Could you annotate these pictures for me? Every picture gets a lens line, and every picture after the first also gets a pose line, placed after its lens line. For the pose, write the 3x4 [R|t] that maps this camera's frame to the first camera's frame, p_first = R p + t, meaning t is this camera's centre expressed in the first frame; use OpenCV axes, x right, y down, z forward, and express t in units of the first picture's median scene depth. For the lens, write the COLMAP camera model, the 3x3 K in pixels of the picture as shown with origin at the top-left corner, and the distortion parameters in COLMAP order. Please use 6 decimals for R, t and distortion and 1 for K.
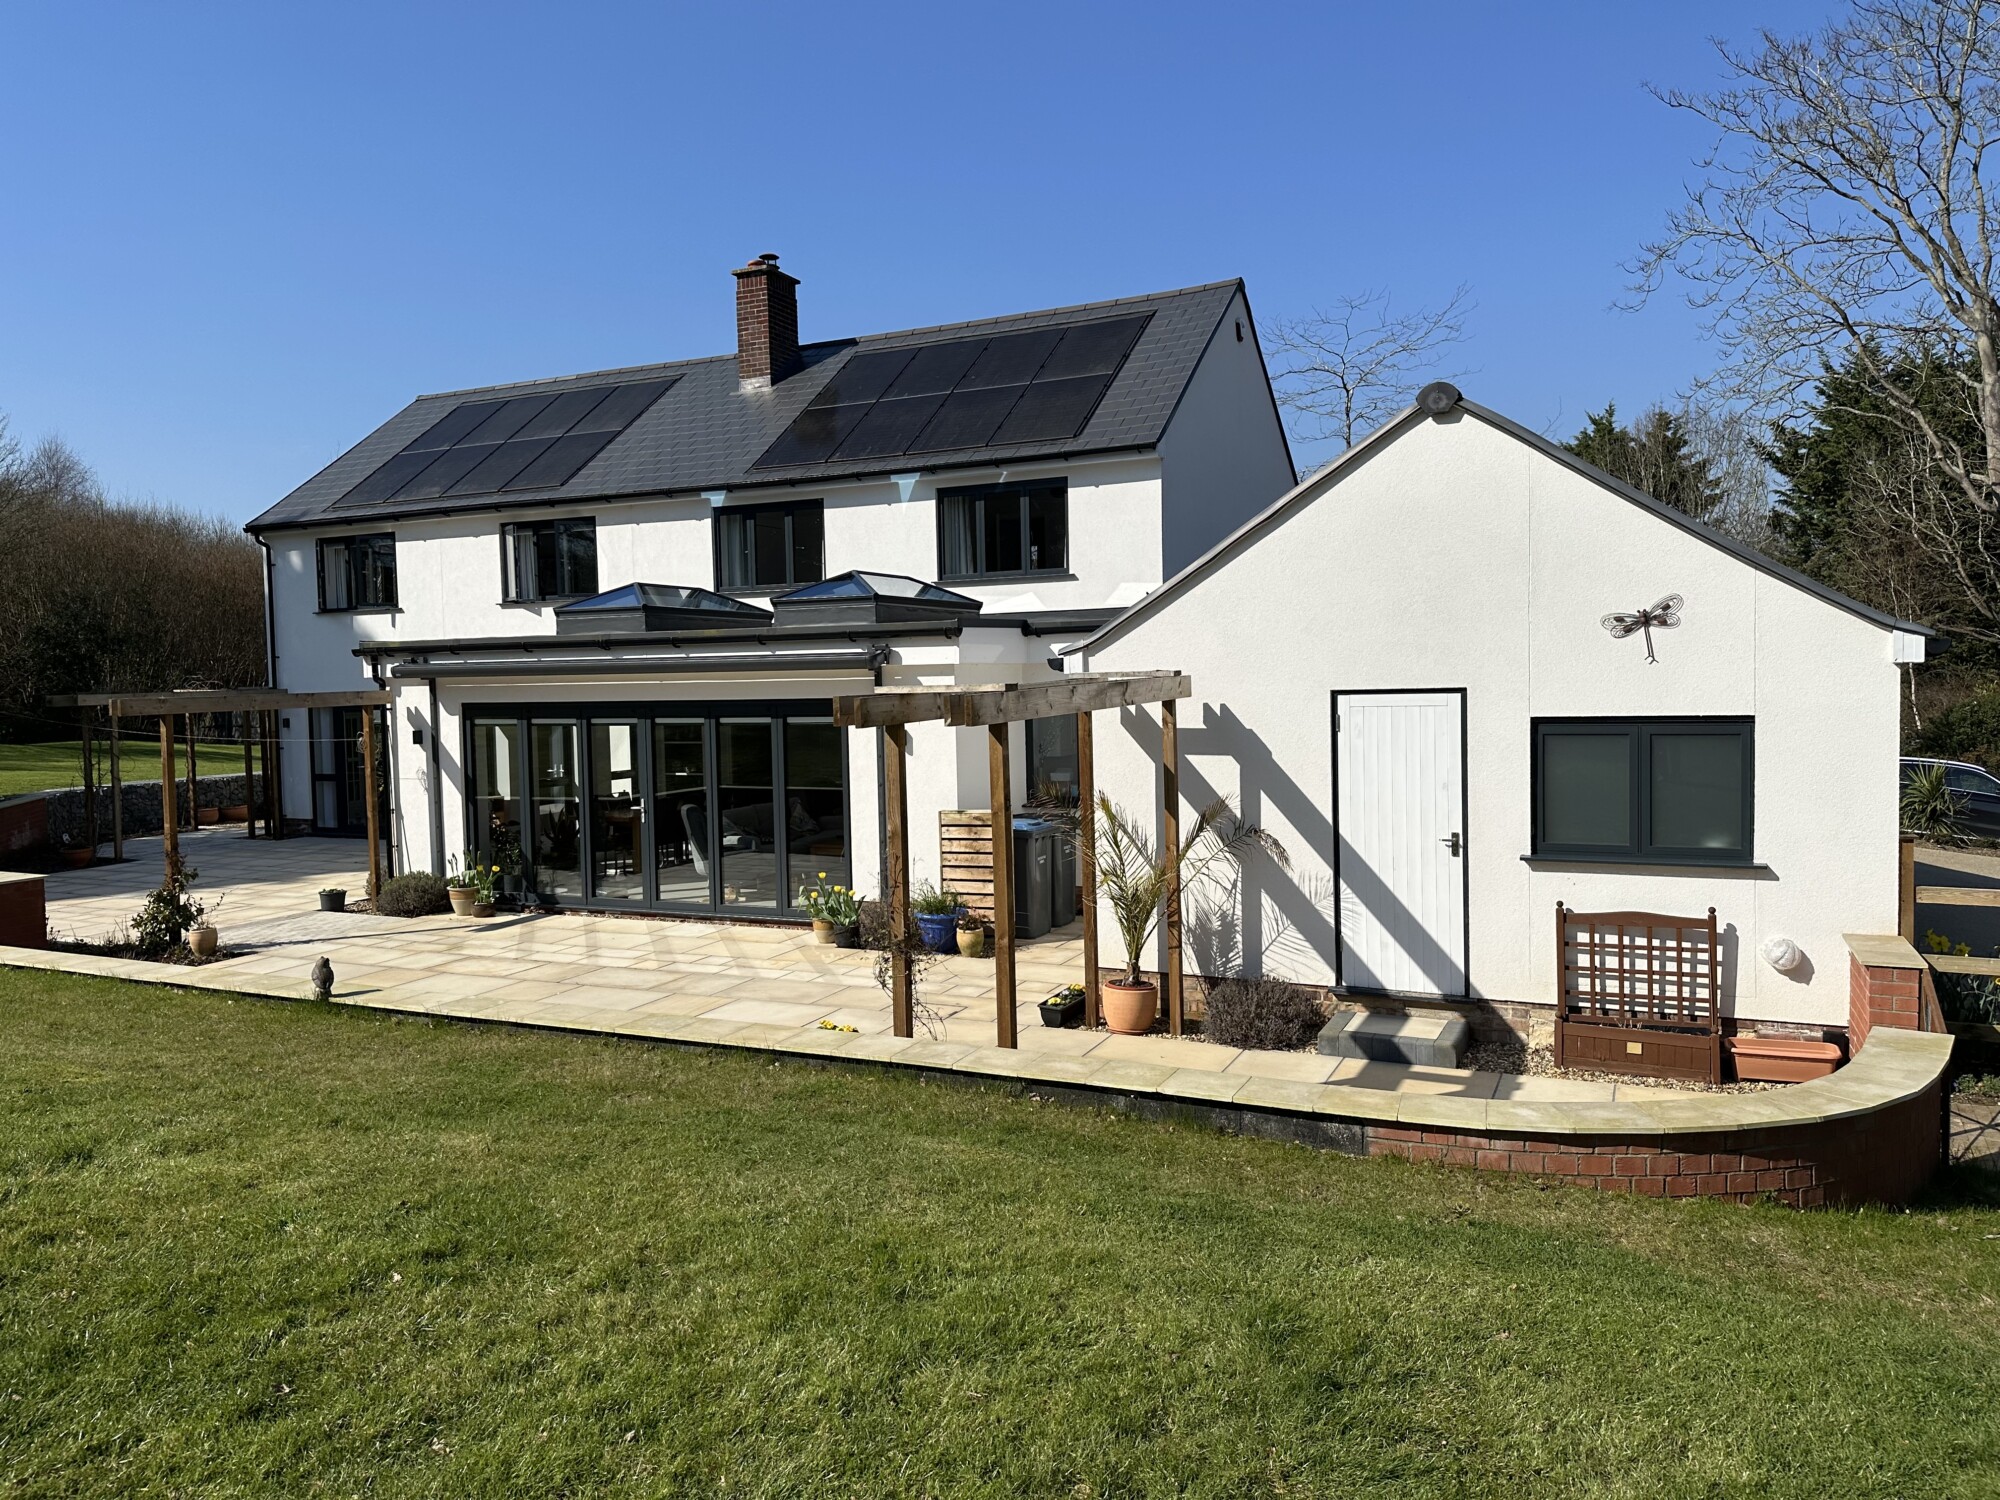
lens RADIAL K [[1396.5, 0, 999.5], [0, 1396.5, 739.1], [0, 0, 1]] dist [0.111355, -0.179180]
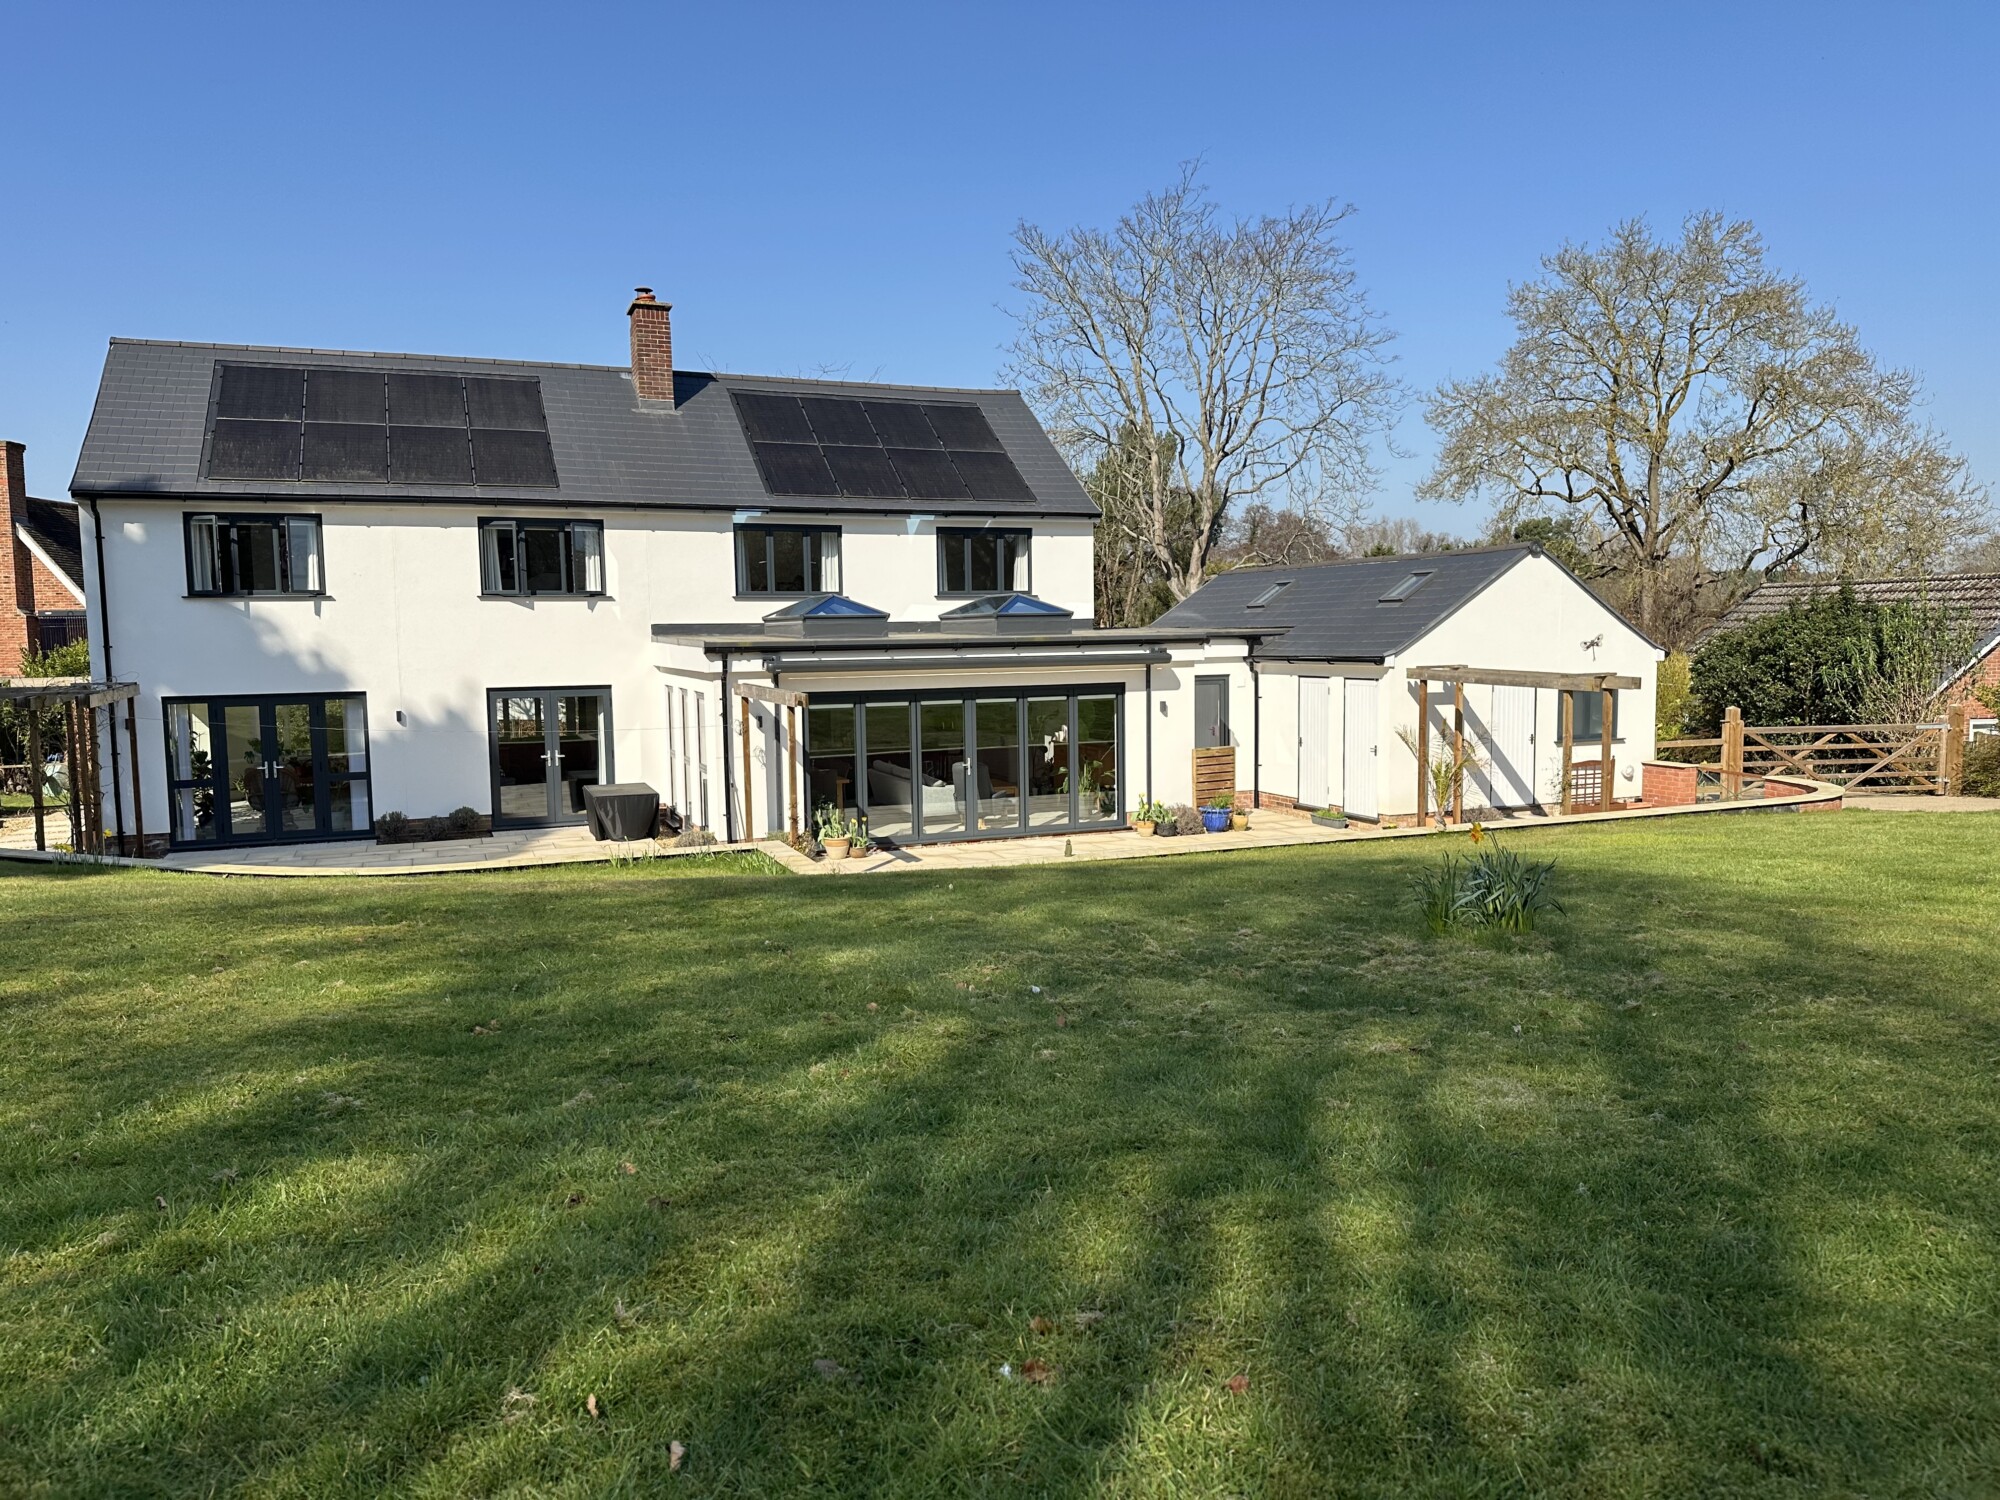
lens RADIAL K [[1396.5, 0, 999.5], [0, 1396.5, 739.1], [0, 0, 1]] dist [0.111355, -0.179180]
pose [[0.674563, -0.048822, 0.736601, -1.153796], [0.033820, 0.998807, 0.035230, -0.021445], [-0.737443, 0.001147, 0.675409, 0.044722]]
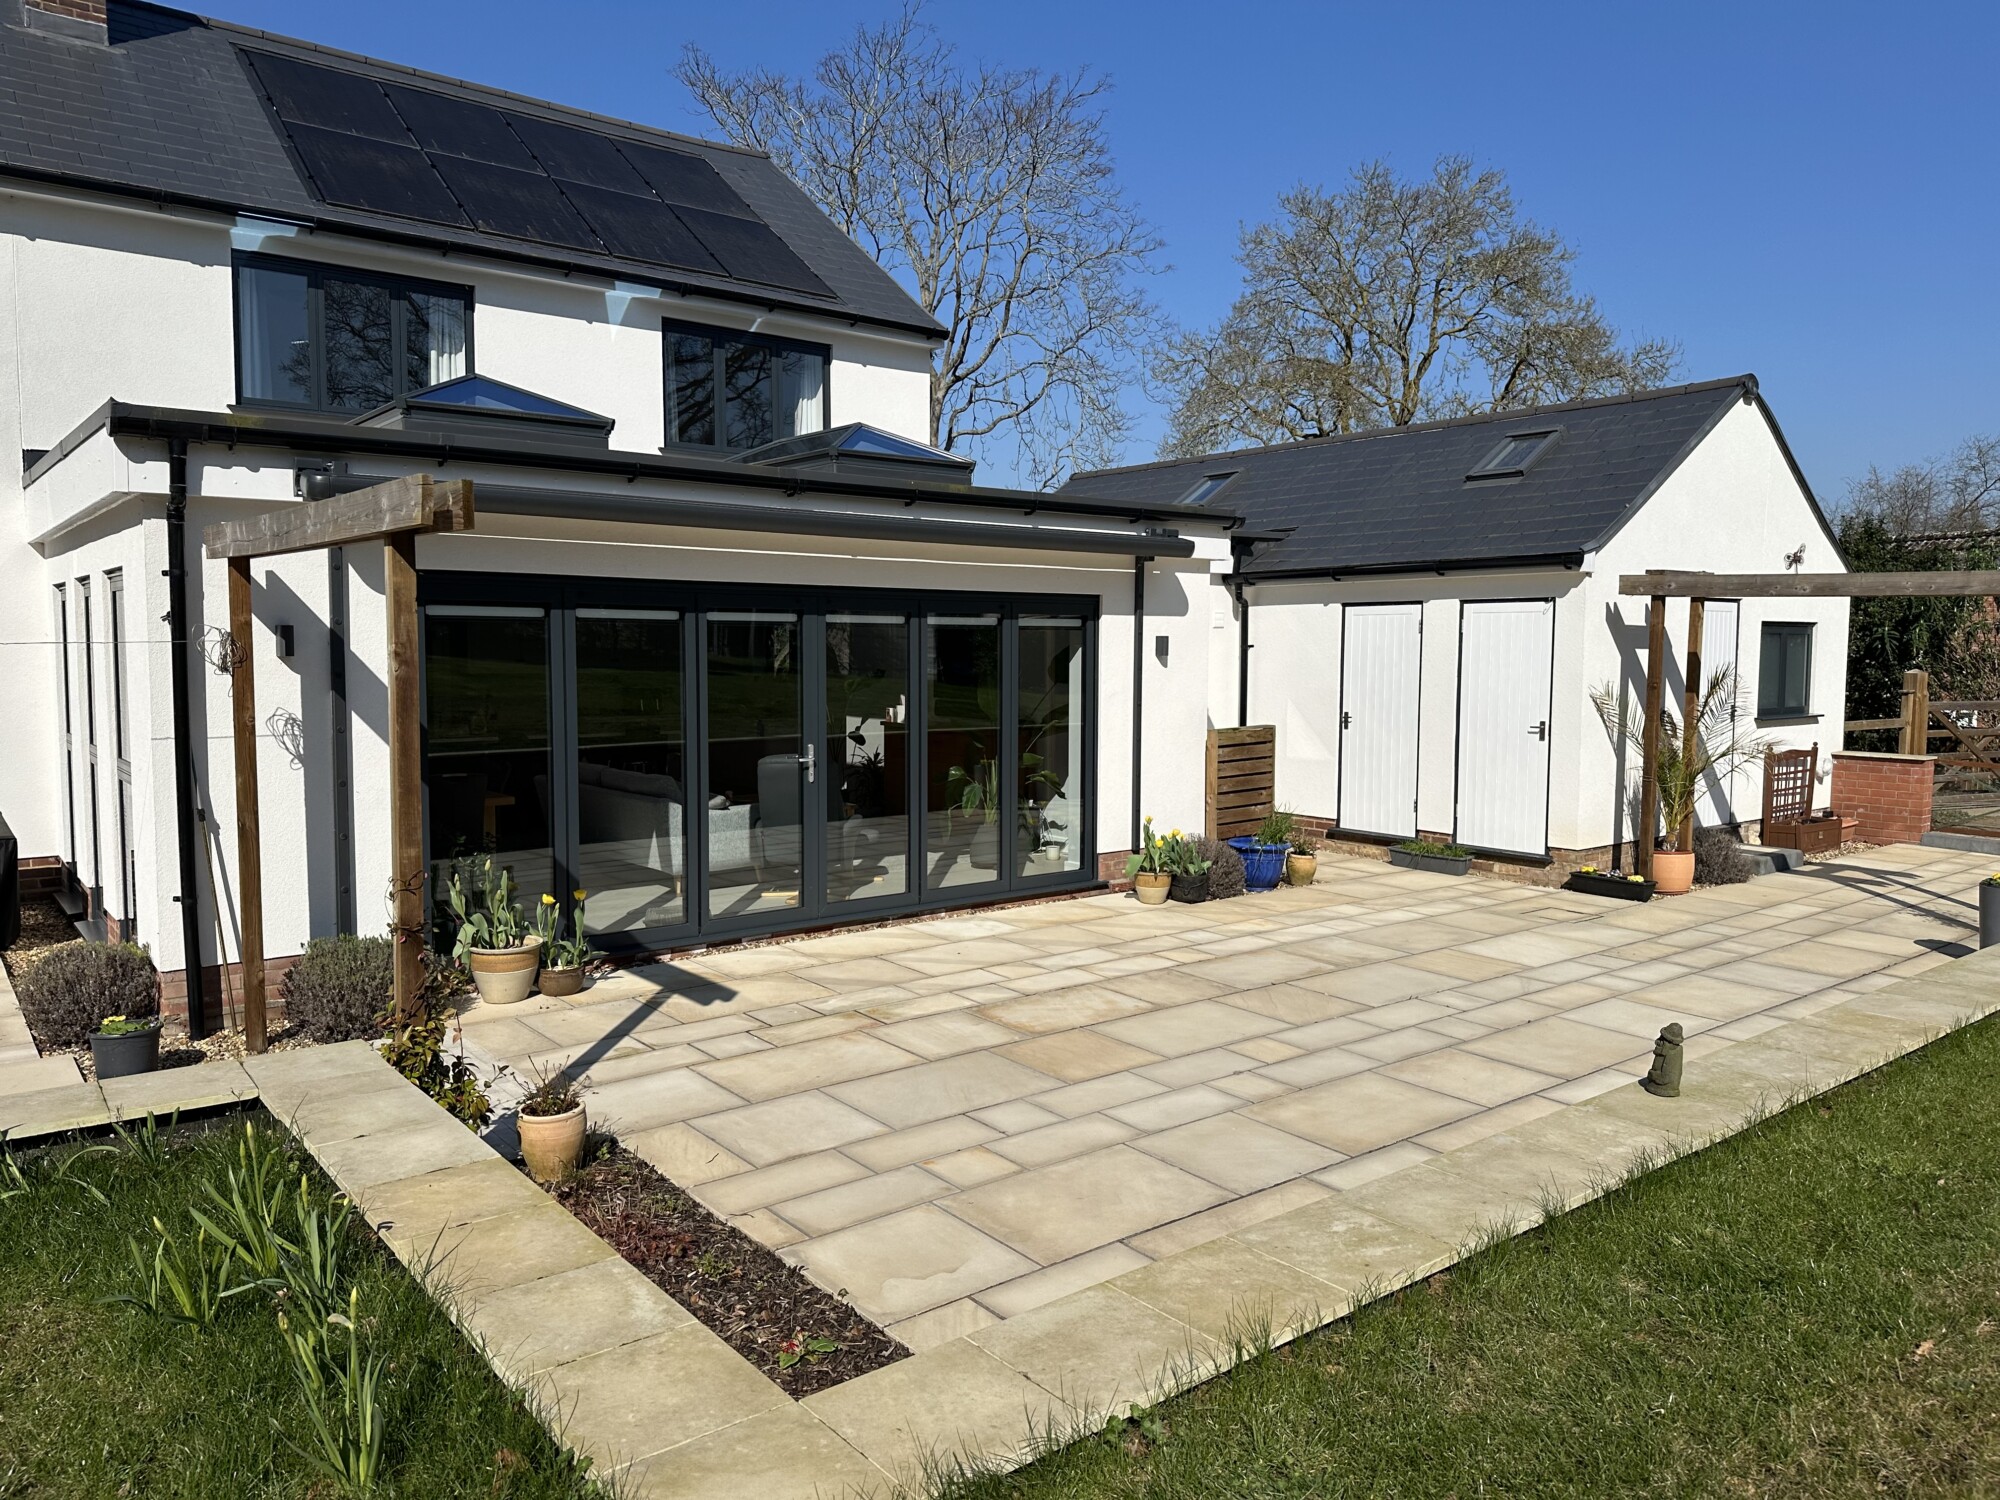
lens RADIAL K [[1396.5, 0, 999.5], [0, 1396.5, 739.1], [0, 0, 1]] dist [0.111355, -0.179180]
pose [[0.436341, -0.040610, 0.898864, -0.716299], [0.026664, 0.999126, 0.032196, 0.021124], [-0.899386, 0.009919, 0.437043, 0.605331]]
